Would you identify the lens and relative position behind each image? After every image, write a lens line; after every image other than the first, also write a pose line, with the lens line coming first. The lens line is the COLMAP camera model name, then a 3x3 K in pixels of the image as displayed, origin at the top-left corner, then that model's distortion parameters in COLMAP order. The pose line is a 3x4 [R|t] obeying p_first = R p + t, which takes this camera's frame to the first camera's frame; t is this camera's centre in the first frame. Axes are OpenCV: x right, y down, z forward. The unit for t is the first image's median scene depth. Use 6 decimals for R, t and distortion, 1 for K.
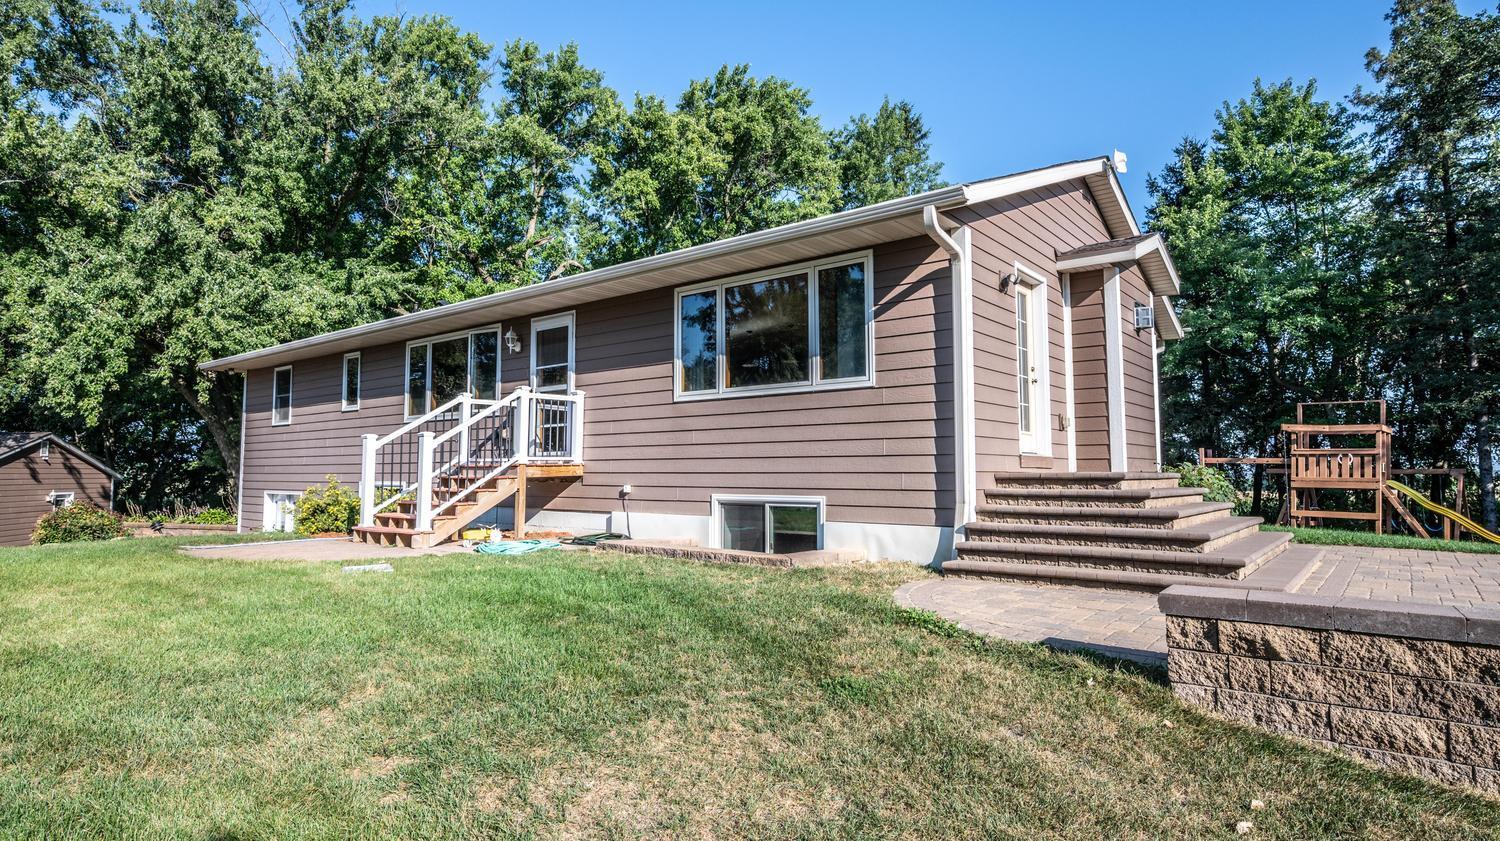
lens RADIAL K [[807.3, 0, 750.0], [0, 807.3, 420.5], [0, 0, 1]] dist [-0.000160, 0.001511]
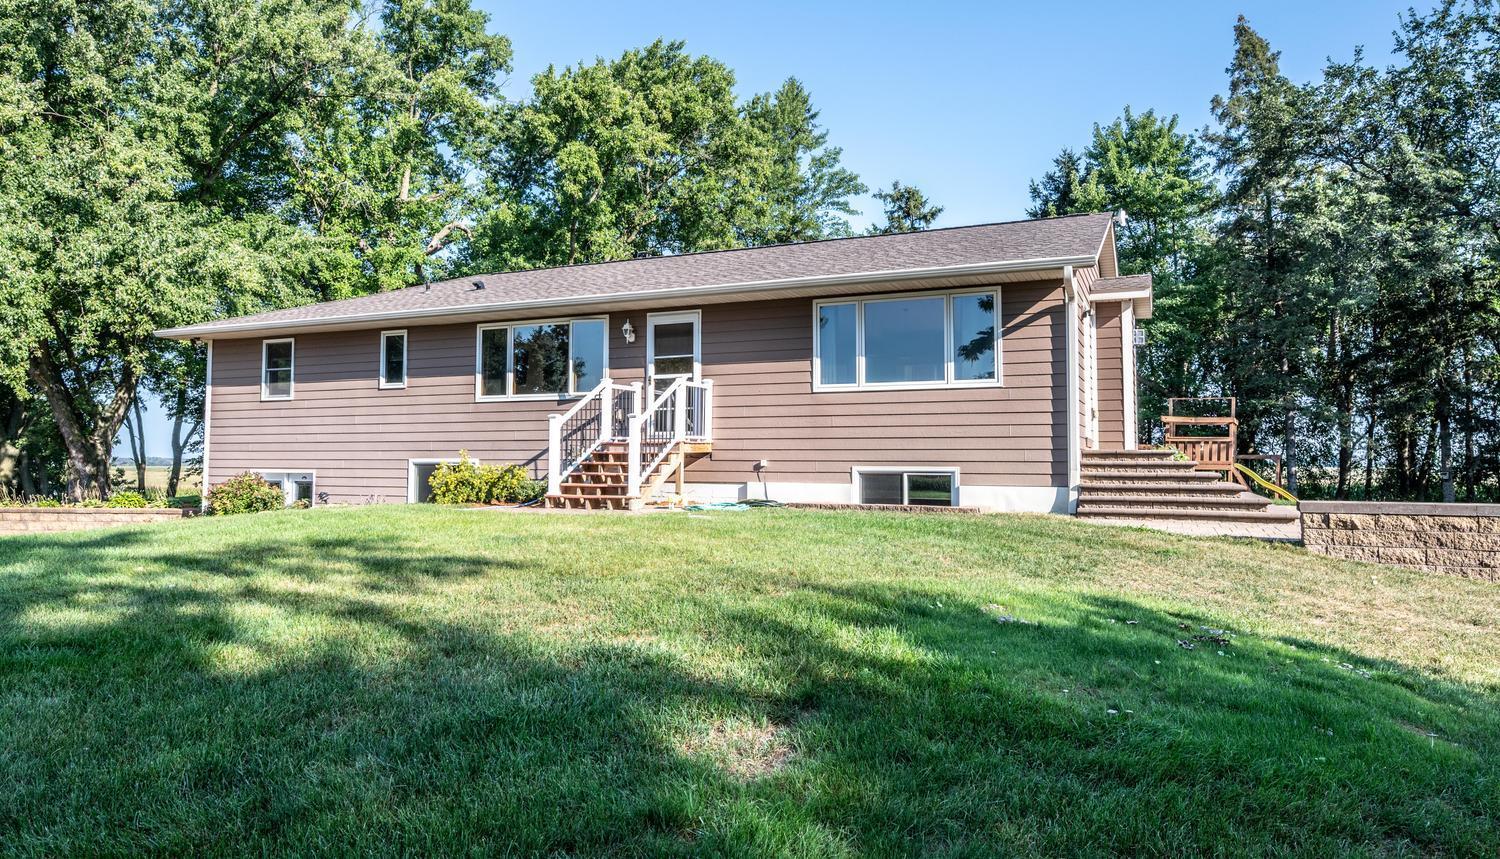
lens RADIAL K [[926.4, 0, 750.0], [0, 926.4, 429.5], [0, 0, 1]] dist [-0.002595, 0.000333]
pose [[0.968358, 0.012302, 0.249264, -0.483657], [-0.020222, 0.999368, 0.029234, -0.004958], [-0.248746, -0.033350, 0.967994, -0.312827]]
